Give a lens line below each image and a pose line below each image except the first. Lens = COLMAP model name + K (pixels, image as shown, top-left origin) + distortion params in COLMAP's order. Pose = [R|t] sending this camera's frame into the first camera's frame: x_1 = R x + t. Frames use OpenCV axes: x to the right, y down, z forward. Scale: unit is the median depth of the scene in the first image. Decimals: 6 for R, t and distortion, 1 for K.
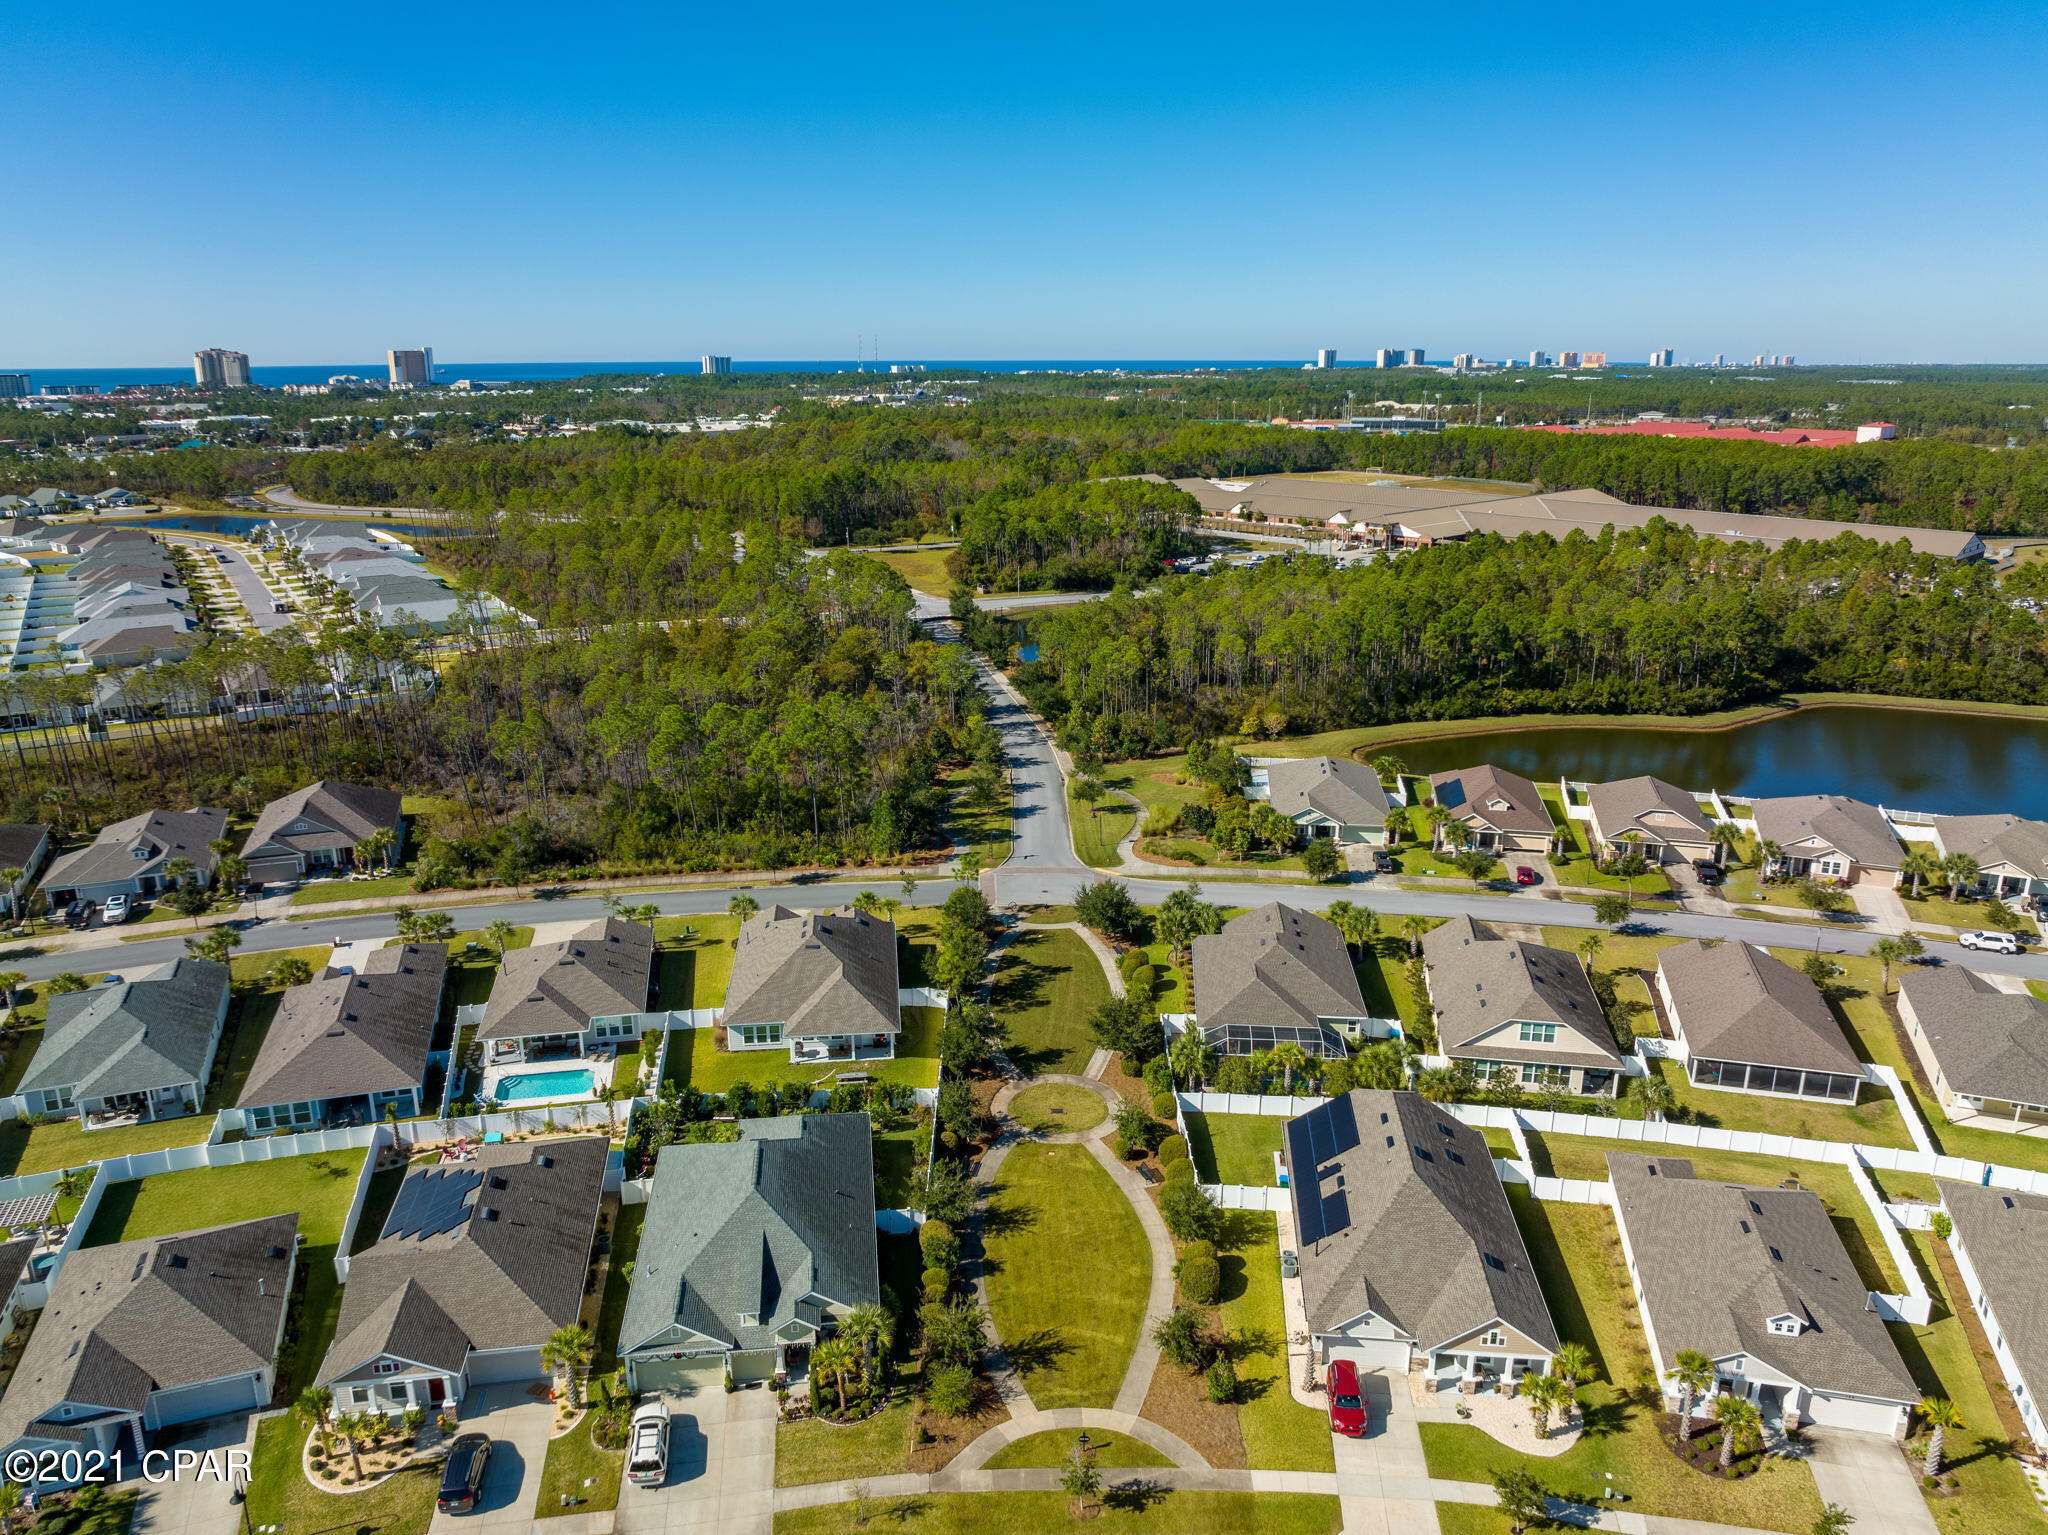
lens RADIAL K [[1437.5, 0, 1024.0], [0, 1437.5, 767.5], [0, 0, 1]] dist [-0.036552, 0.000931]
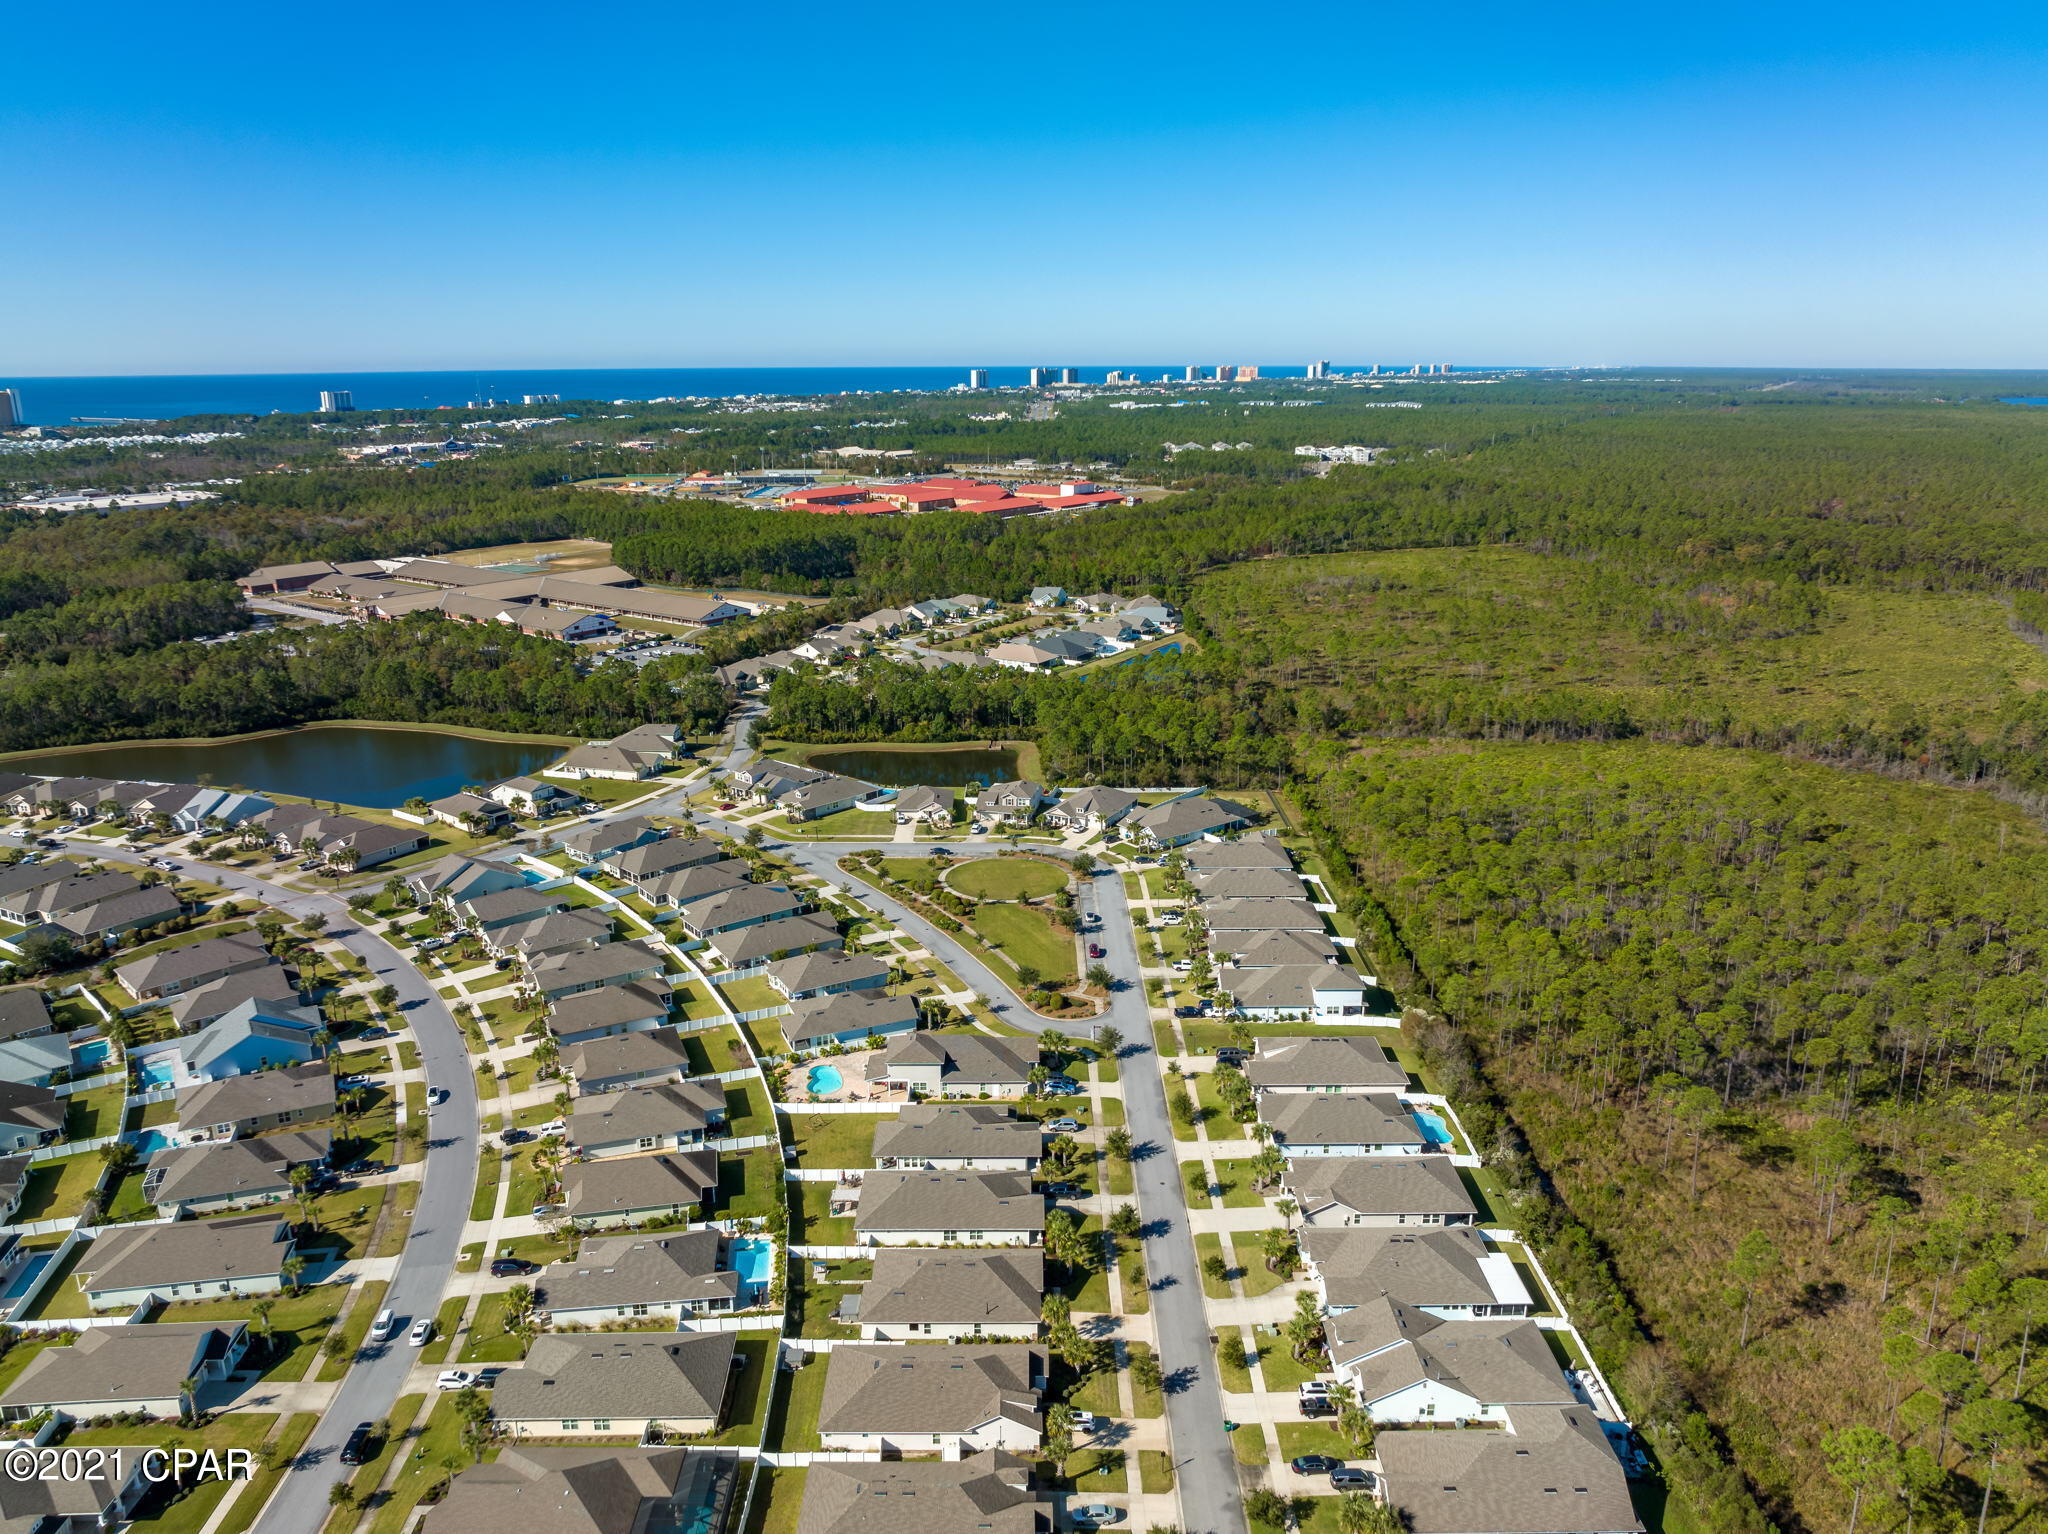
lens RADIAL K [[1445.9, 0, 1027.9], [0, 1445.9, 726.4], [0, 0, 1]] dist [-0.053195, 0.035057]
pose [[0.986483, -0.041792, 0.158446, 0.896769], [0.046560, 0.998564, -0.026503, 0.036749], [-0.157111, 0.033522, 0.987012, -0.768894]]
